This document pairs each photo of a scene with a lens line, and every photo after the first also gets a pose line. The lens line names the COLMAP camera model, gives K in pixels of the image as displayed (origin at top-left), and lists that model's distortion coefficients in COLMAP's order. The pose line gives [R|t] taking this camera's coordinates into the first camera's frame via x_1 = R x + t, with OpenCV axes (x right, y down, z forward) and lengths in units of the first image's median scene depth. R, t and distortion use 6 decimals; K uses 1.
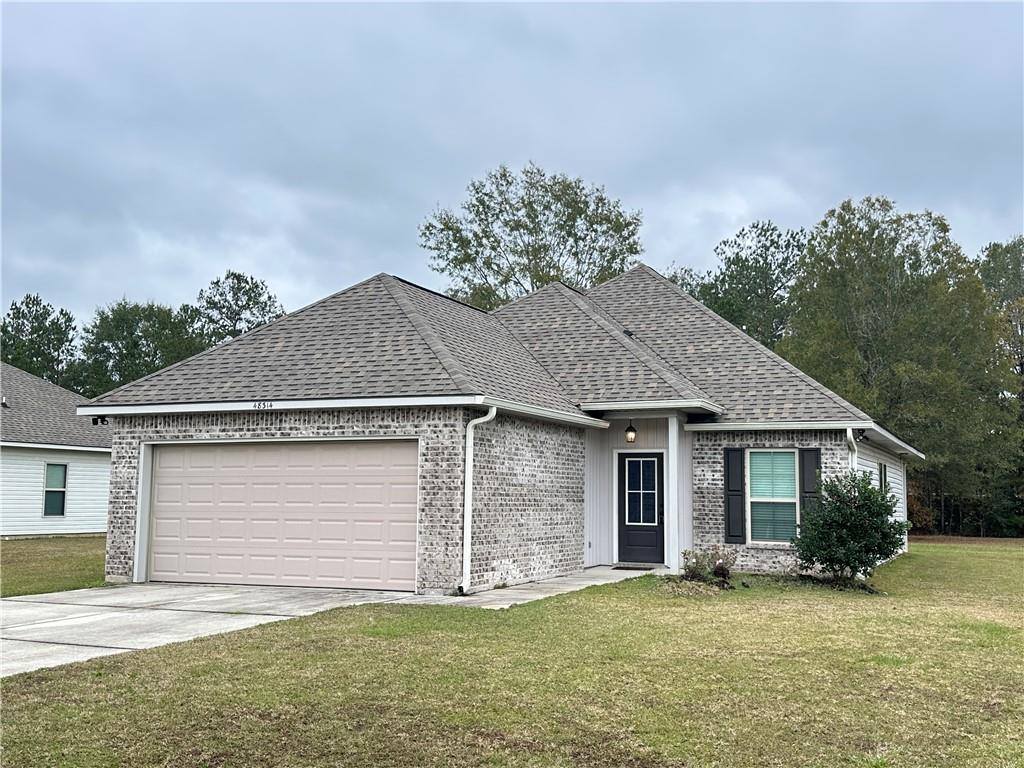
lens RADIAL K [[1107.8, 0, 512.3], [0, 1107.8, 383.1], [0, 0, 1]] dist [0.017075, 0.000000]
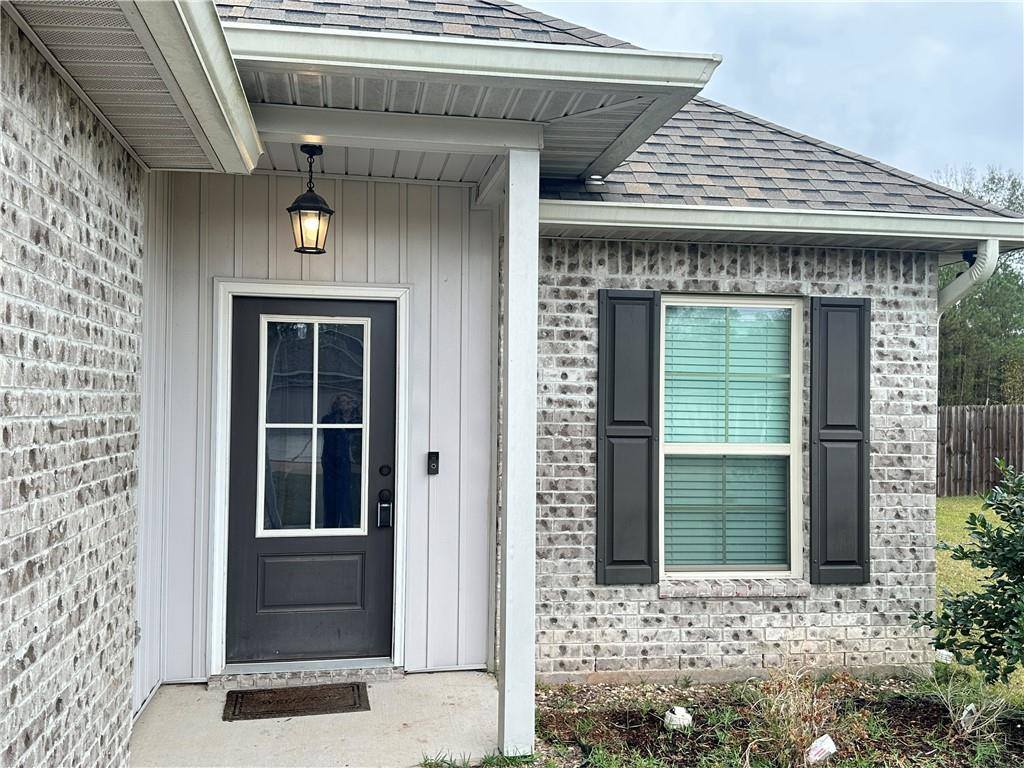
lens RADIAL K [[949.5, 0, 513.3], [0, 949.5, 390.0], [0, 0, 1]] dist [0.153989, 0.000000]
pose [[0.835300, 0.002873, 0.549786, 0.018259], [-0.055938, 0.995241, 0.079787, 0.066669], [-0.546941, -0.097400, 0.831486, 0.783117]]
